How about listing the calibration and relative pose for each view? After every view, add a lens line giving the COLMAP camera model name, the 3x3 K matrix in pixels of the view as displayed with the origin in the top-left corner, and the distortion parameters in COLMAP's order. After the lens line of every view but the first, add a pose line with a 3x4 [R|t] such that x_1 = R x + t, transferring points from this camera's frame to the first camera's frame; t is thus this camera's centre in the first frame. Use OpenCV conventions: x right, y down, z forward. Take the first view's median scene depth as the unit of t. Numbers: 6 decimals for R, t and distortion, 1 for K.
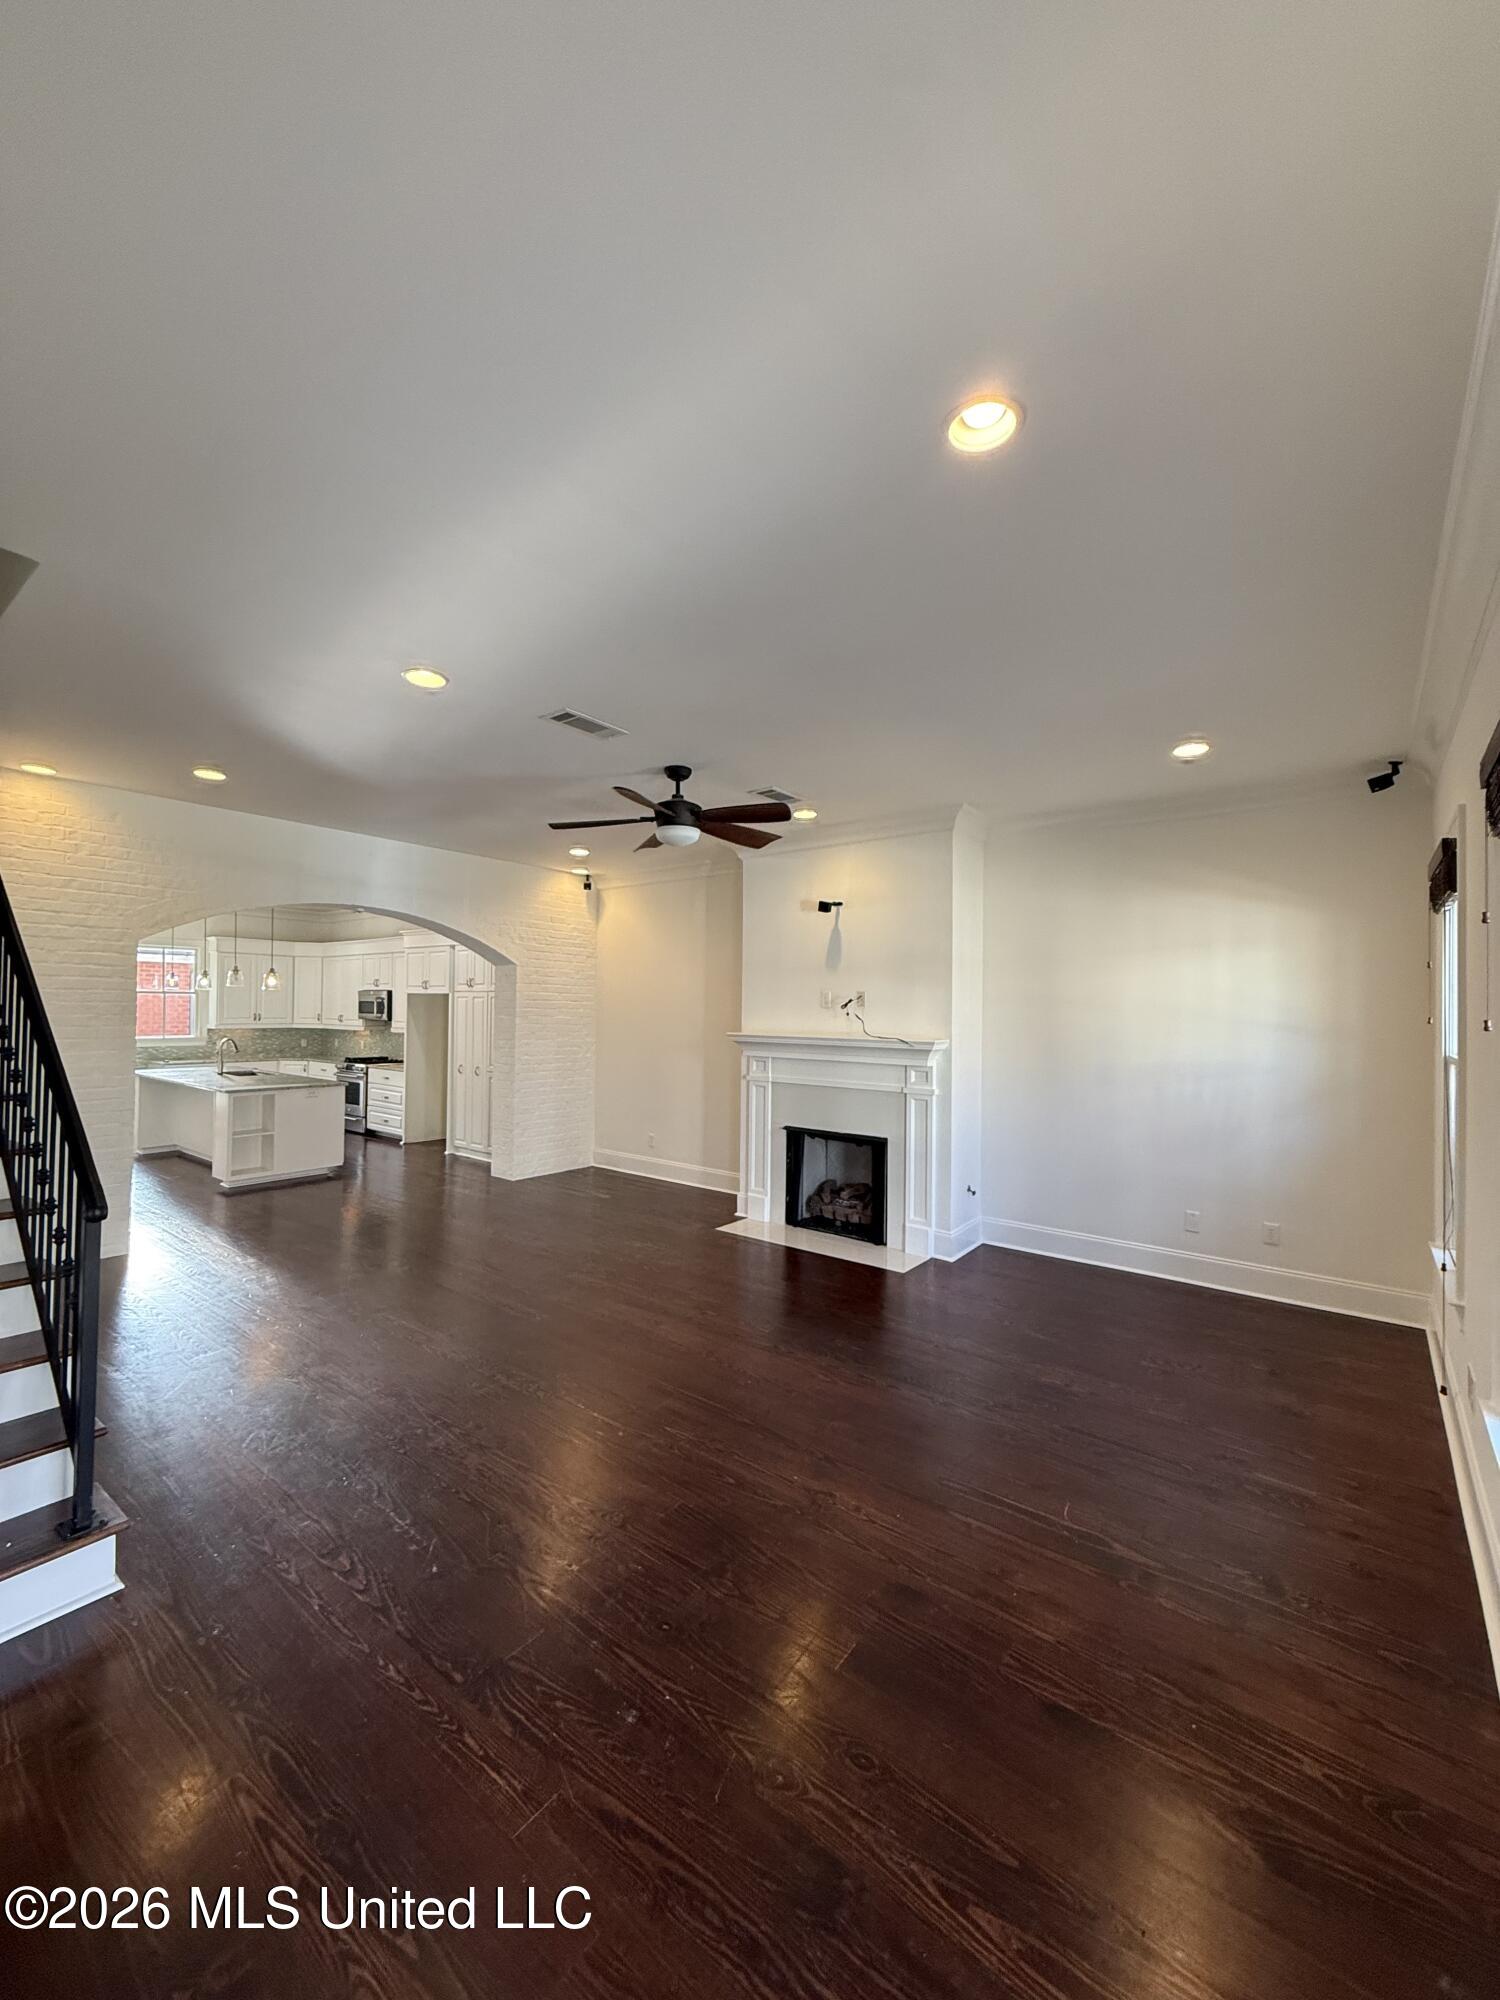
lens RADIAL K [[796.4, 0, 749.4], [0, 796.4, 997.4], [0, 0, 1]] dist [0.001558, -0.000234]
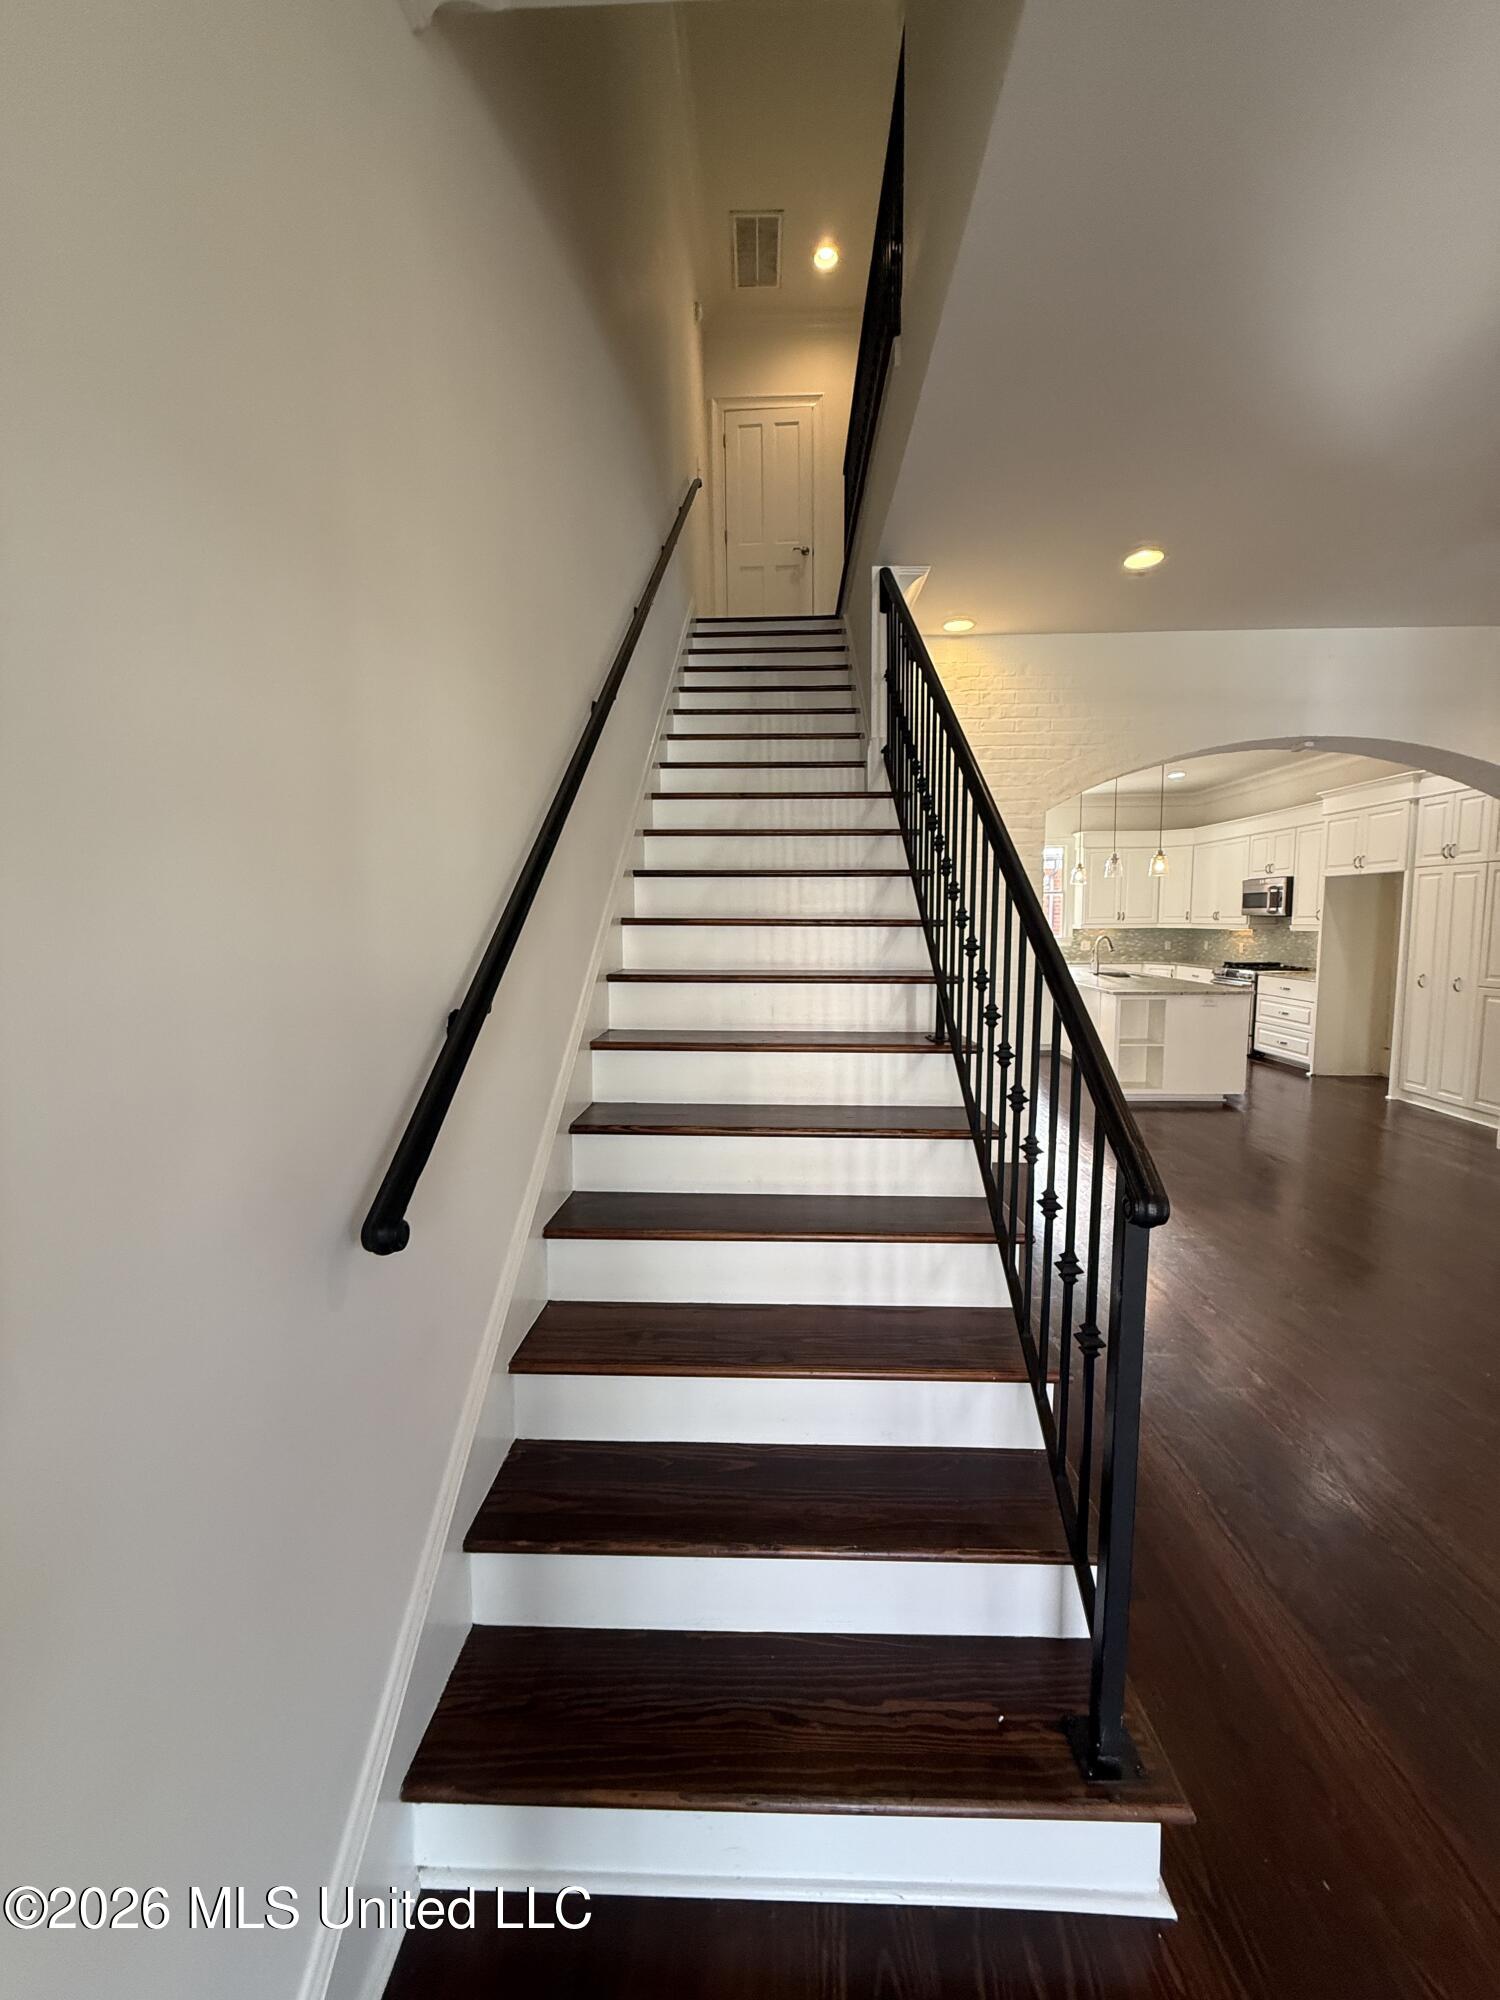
lens RADIAL K [[796.4, 0, 753.0], [0, 796.4, 1000.2], [0, 0, 1]] dist [0.001558, -0.000234]
pose [[0.587901, 0.064747, -0.806338, -0.149528], [0.027197, 0.994646, 0.099697, 0.022803], [0.808476, -0.080542, 0.582992, 0.137336]]
